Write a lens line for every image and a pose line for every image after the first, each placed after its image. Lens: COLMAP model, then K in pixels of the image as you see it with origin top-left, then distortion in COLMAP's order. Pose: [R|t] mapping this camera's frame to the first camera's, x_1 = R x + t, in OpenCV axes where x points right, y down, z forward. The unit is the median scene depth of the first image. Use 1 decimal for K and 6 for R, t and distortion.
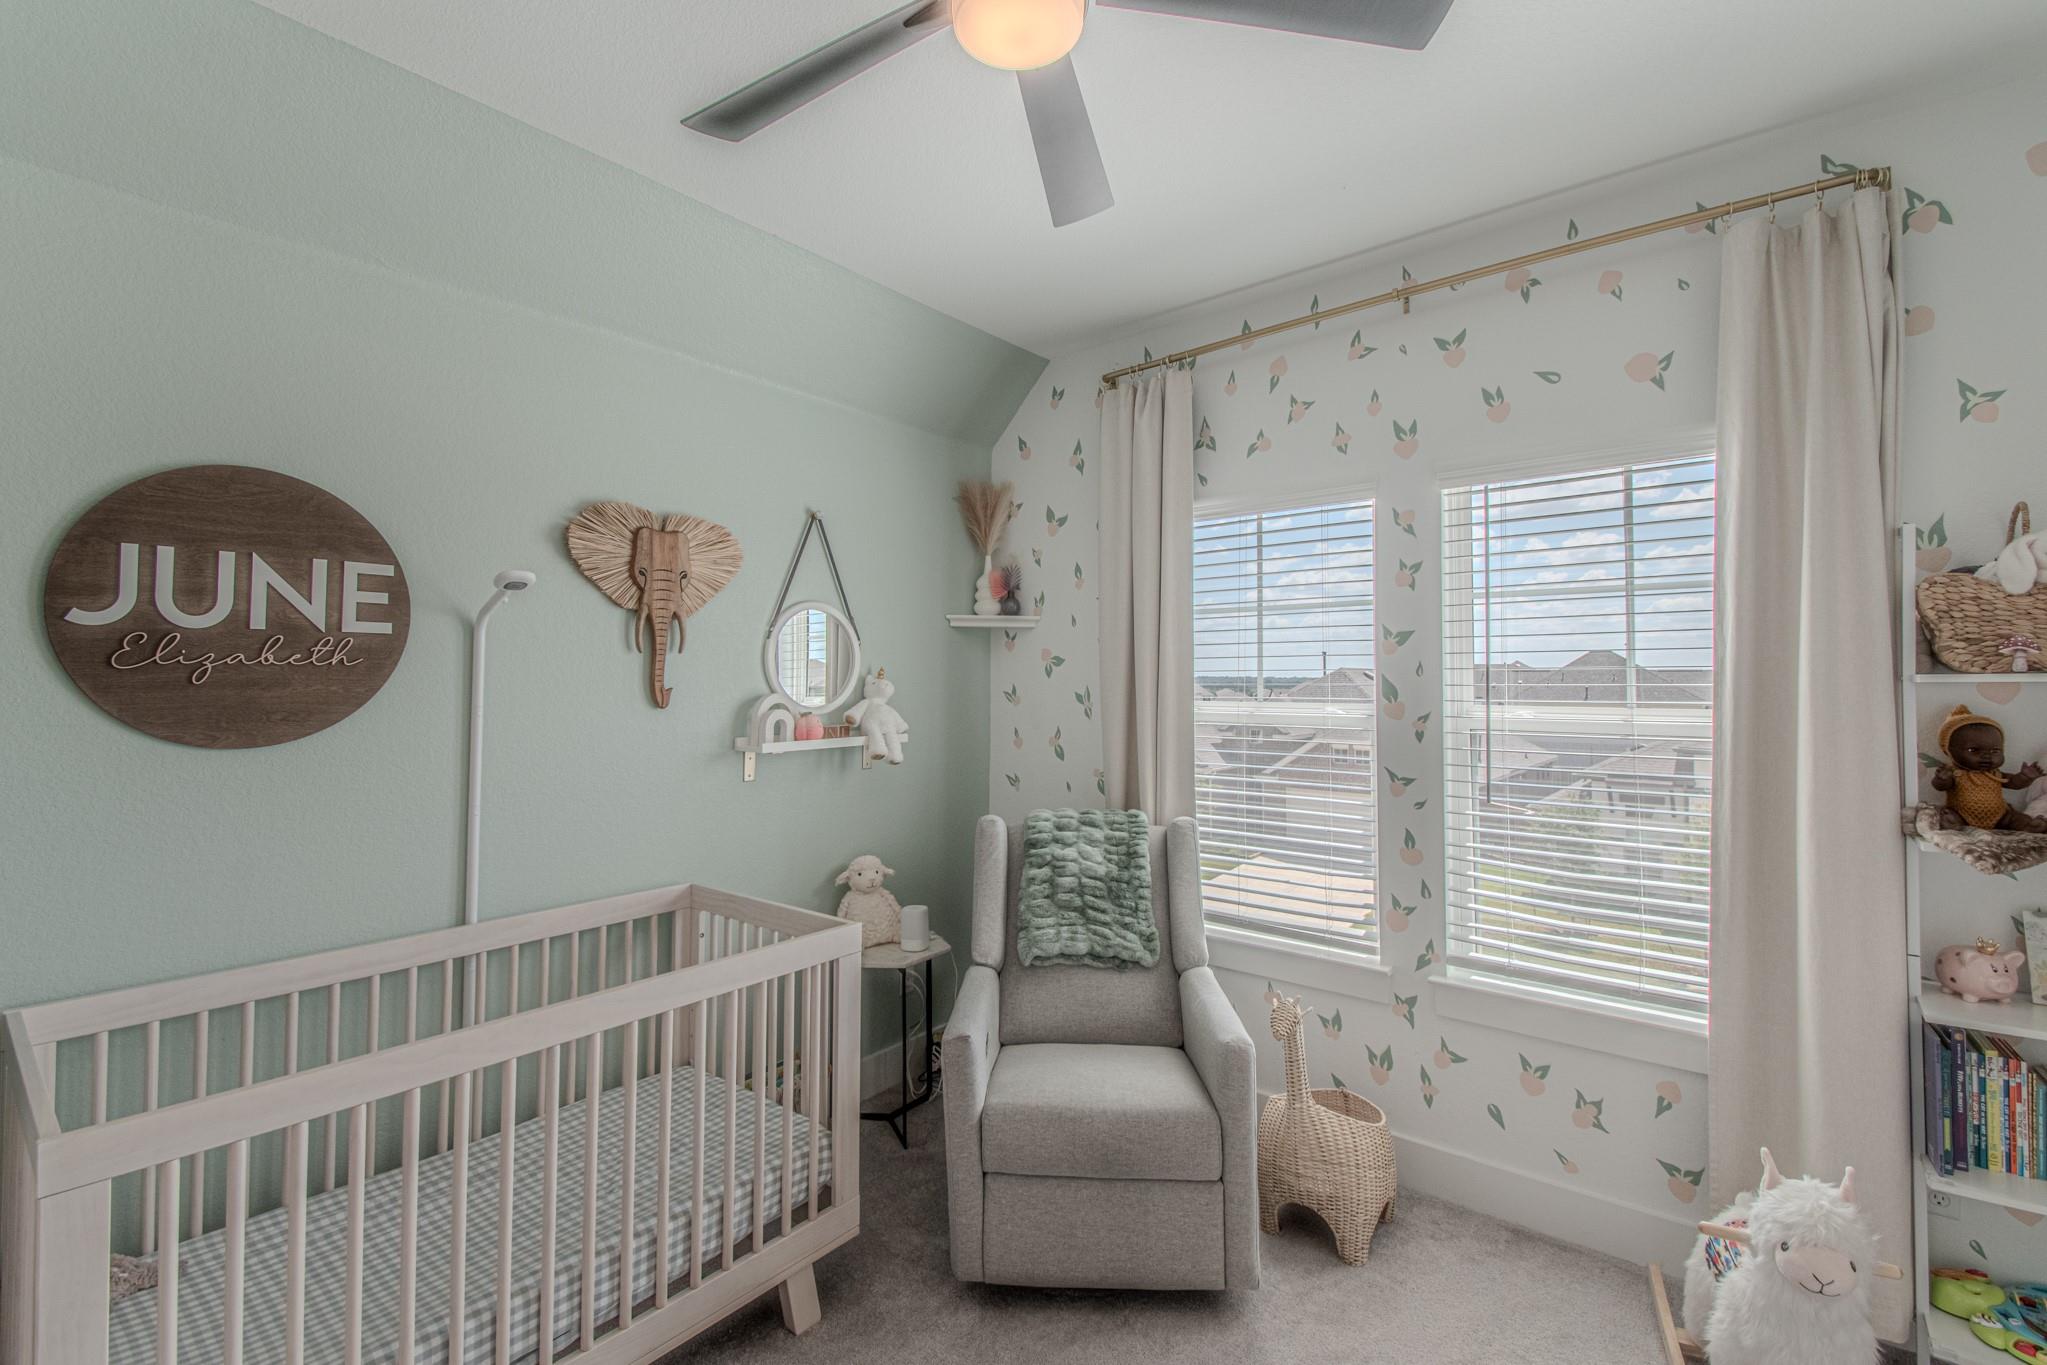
lens RADIAL K [[877.9, 0, 1028.1], [0, 877.9, 662.1], [0, 0, 1]] dist [0.000794, -0.000429]
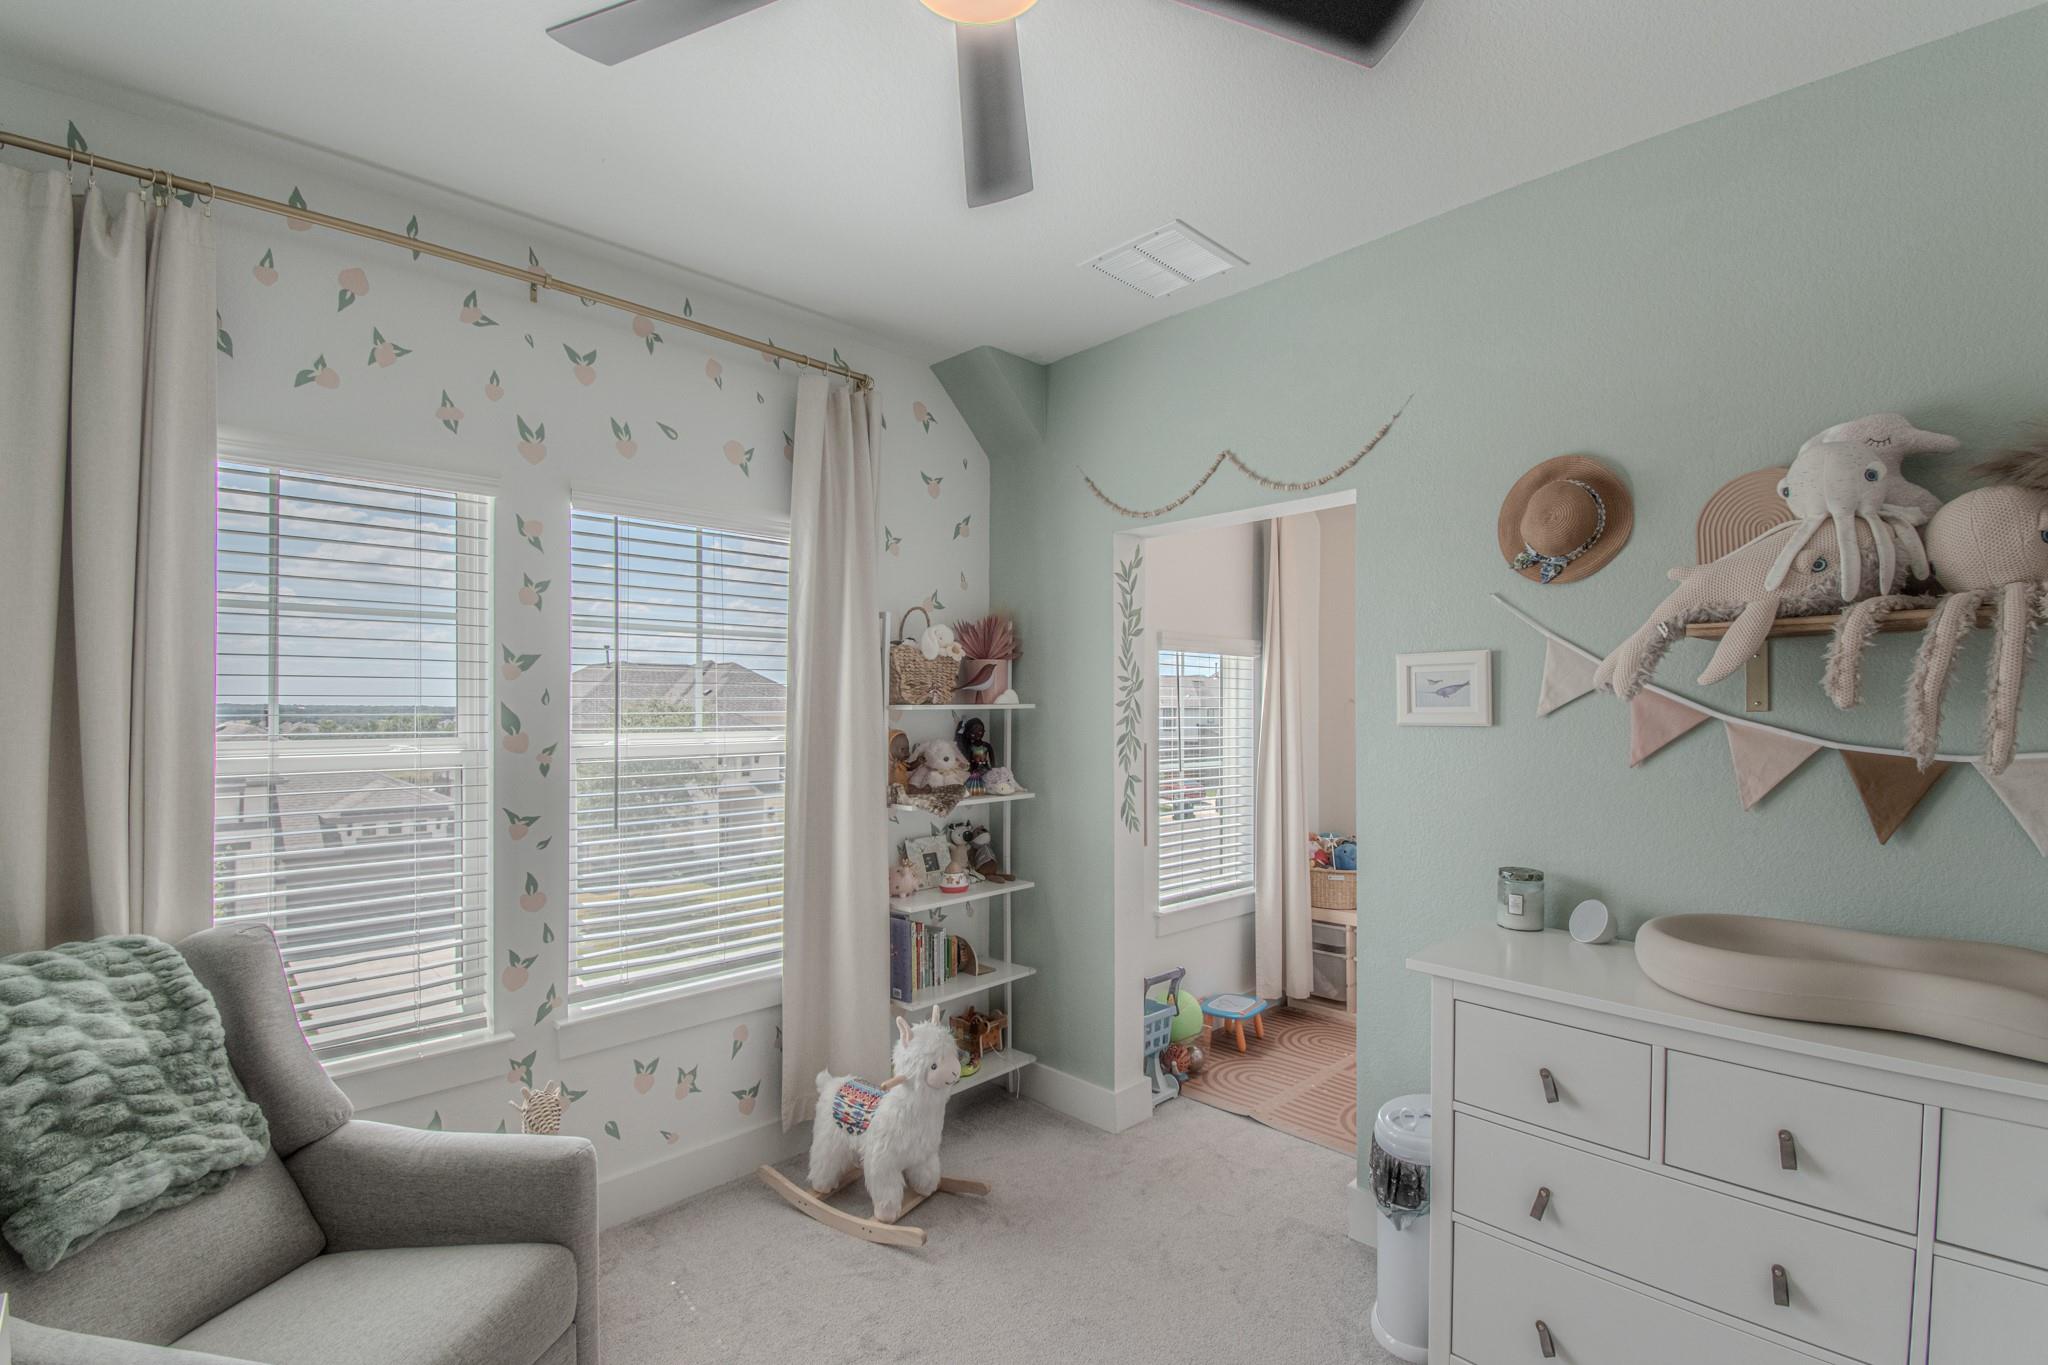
lens RADIAL K [[915.6, 0, 1024.7], [0, 915.6, 718.1], [0, 0, 1]] dist [-0.000894, -0.017158]
pose [[0.100833, -0.011489, 0.994837, -0.450967], [-0.019080, 0.999727, 0.013479, 0.007491], [-0.994720, -0.020341, 0.100587, 0.395787]]
